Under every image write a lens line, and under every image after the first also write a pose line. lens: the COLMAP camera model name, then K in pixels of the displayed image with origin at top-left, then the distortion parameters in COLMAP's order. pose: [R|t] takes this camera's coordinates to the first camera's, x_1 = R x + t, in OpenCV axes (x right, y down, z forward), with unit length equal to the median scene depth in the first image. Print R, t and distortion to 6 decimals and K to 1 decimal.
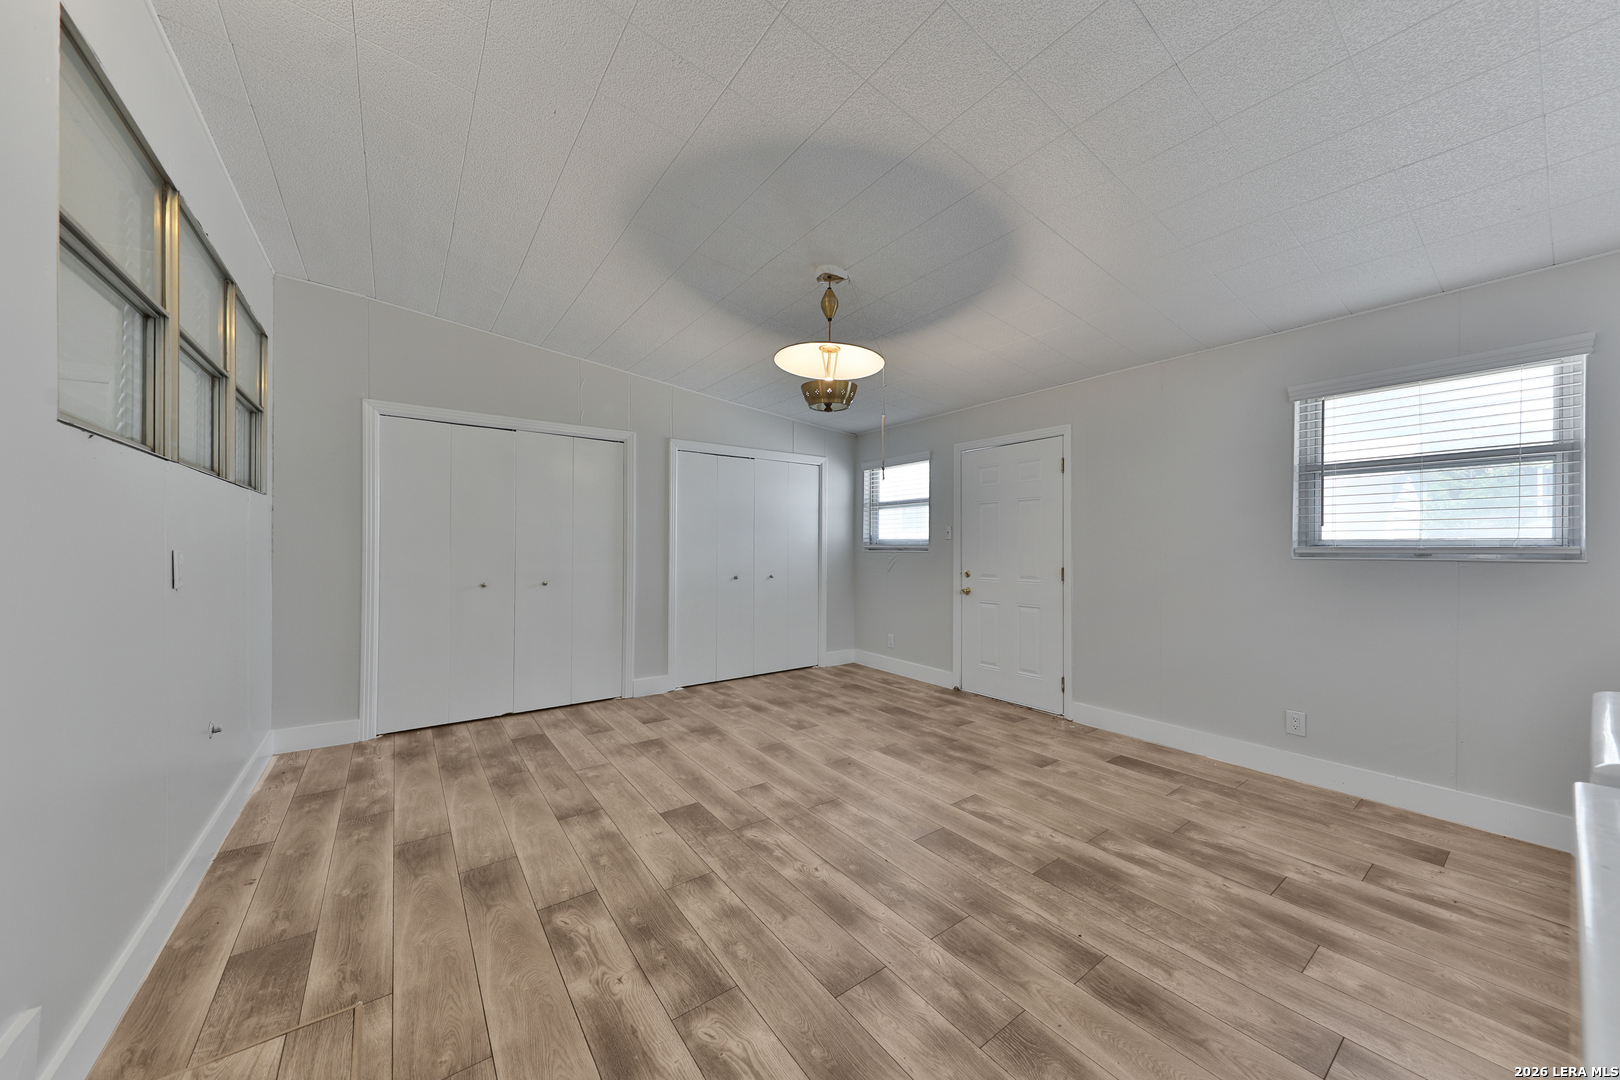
lens RADIAL K [[562.1, 0, 819.6], [0, 562.1, 547.0], [0, 0, 1]] dist [0.017819, -0.005658]
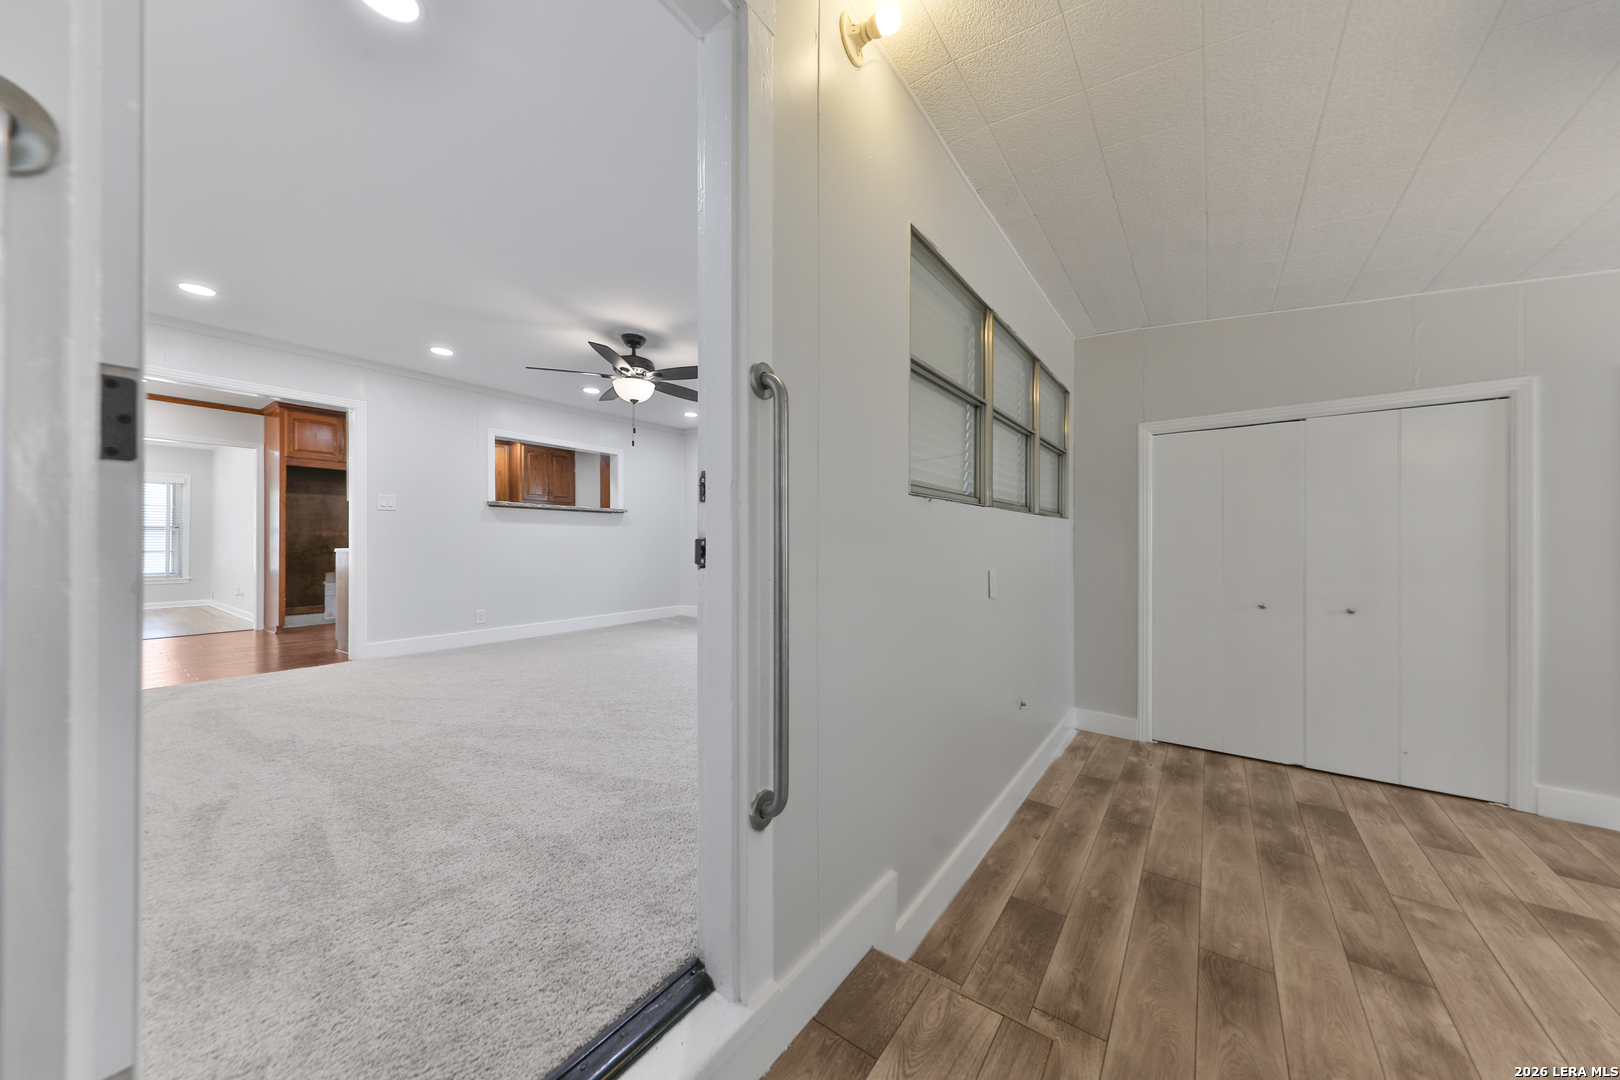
lens RADIAL K [[543.9, 0, 820.8], [0, 543.9, 538.6], [0, 0, 1]] dist [0.001937, -0.000162]
pose [[0.301613, -0.011730, -0.953358, 0.000832], [-0.000485, 0.999922, -0.012457, -0.036790], [0.953430, 0.004219, 0.301584, 0.137764]]
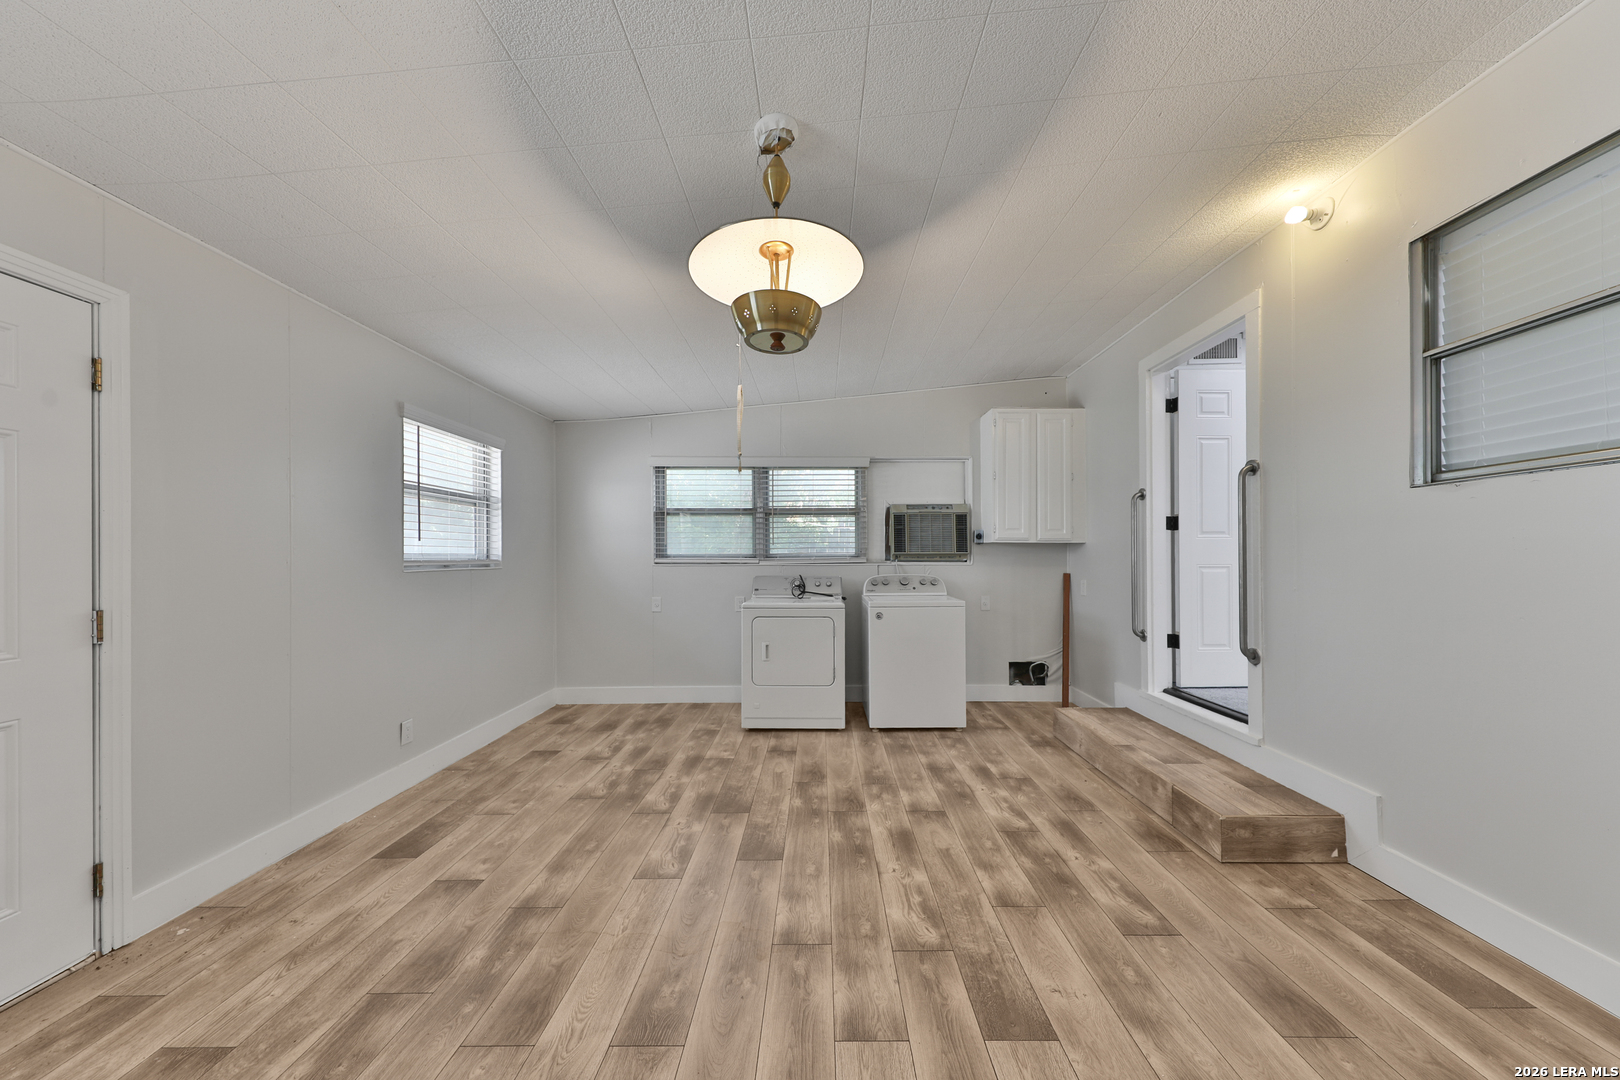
lens RADIAL K [[562.1, 0, 819.6], [0, 562.1, 547.0], [0, 0, 1]] dist [0.017819, -0.005658]
pose [[-0.802616, 0.011030, 0.596394, -0.400545], [0.001941, 0.999872, -0.015879, -0.007227], [-0.596493, -0.011587, -0.802535, 1.472986]]
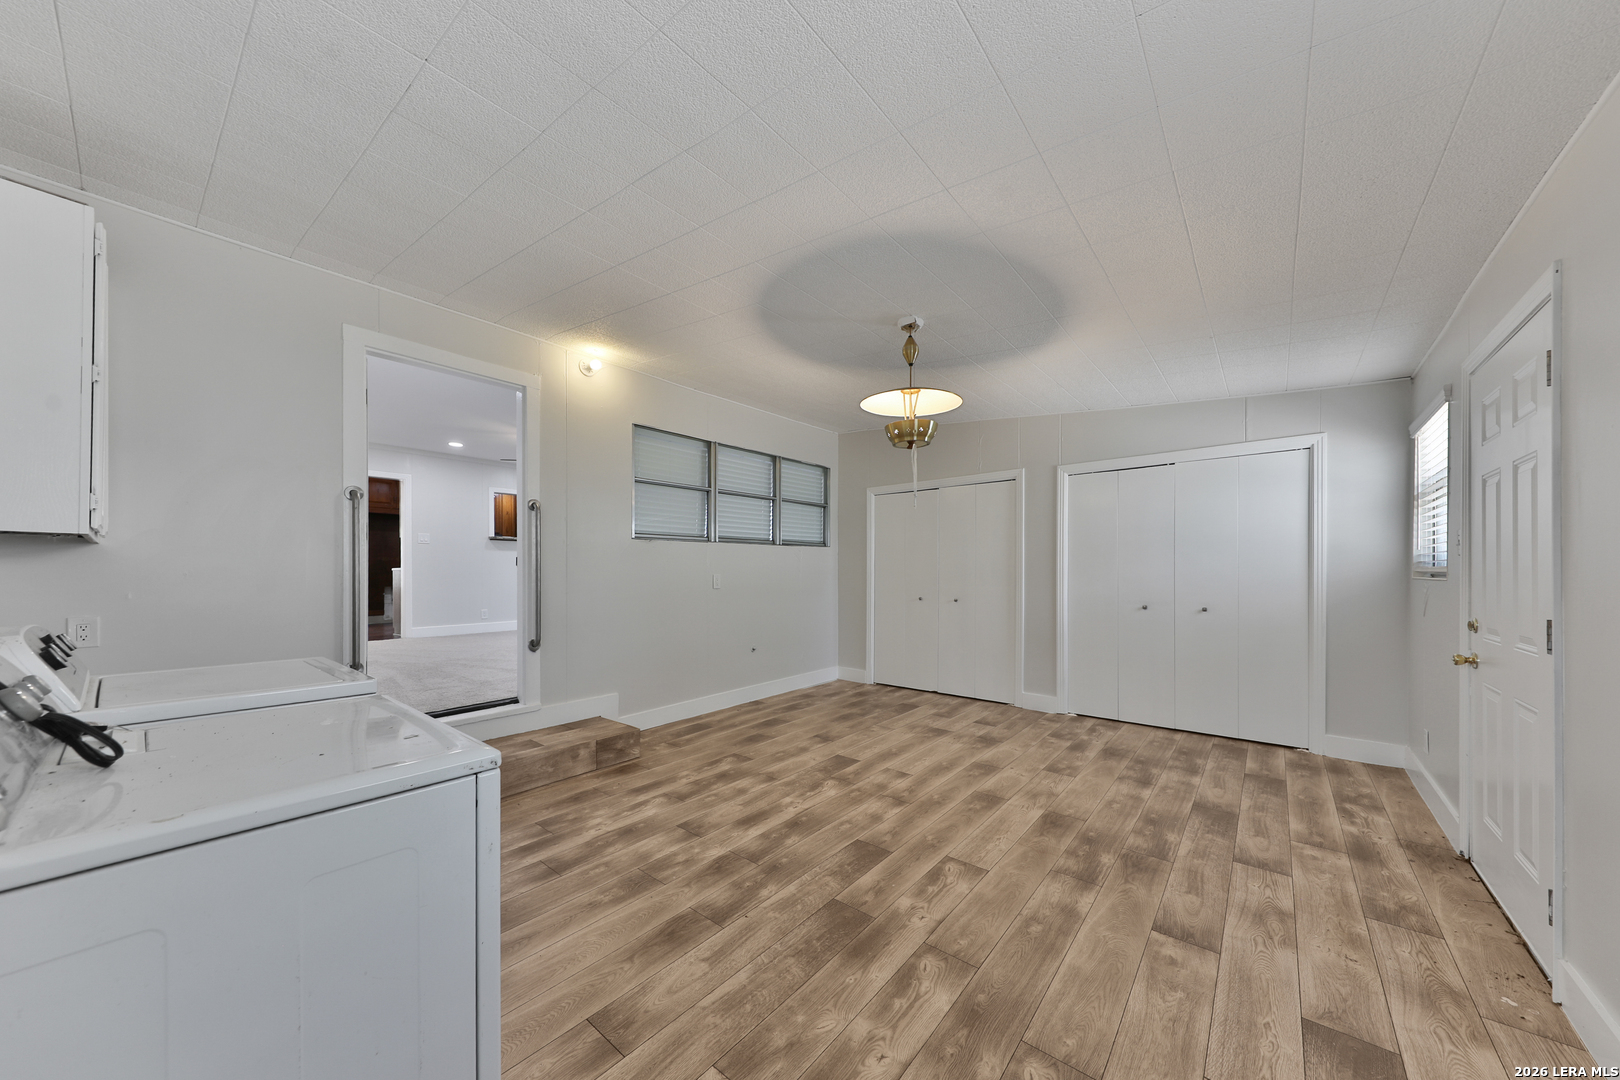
lens RADIAL K [[543.6, 0, 816.3], [0, 543.6, 569.0], [0, 0, 1]] dist [0.010840, -0.000091]
pose [[0.242186, -0.007012, -0.970204, 0.993476], [0.001291, 0.999975, -0.006905, -0.000856], [0.970229, 0.000420, 0.242189, 0.556324]]
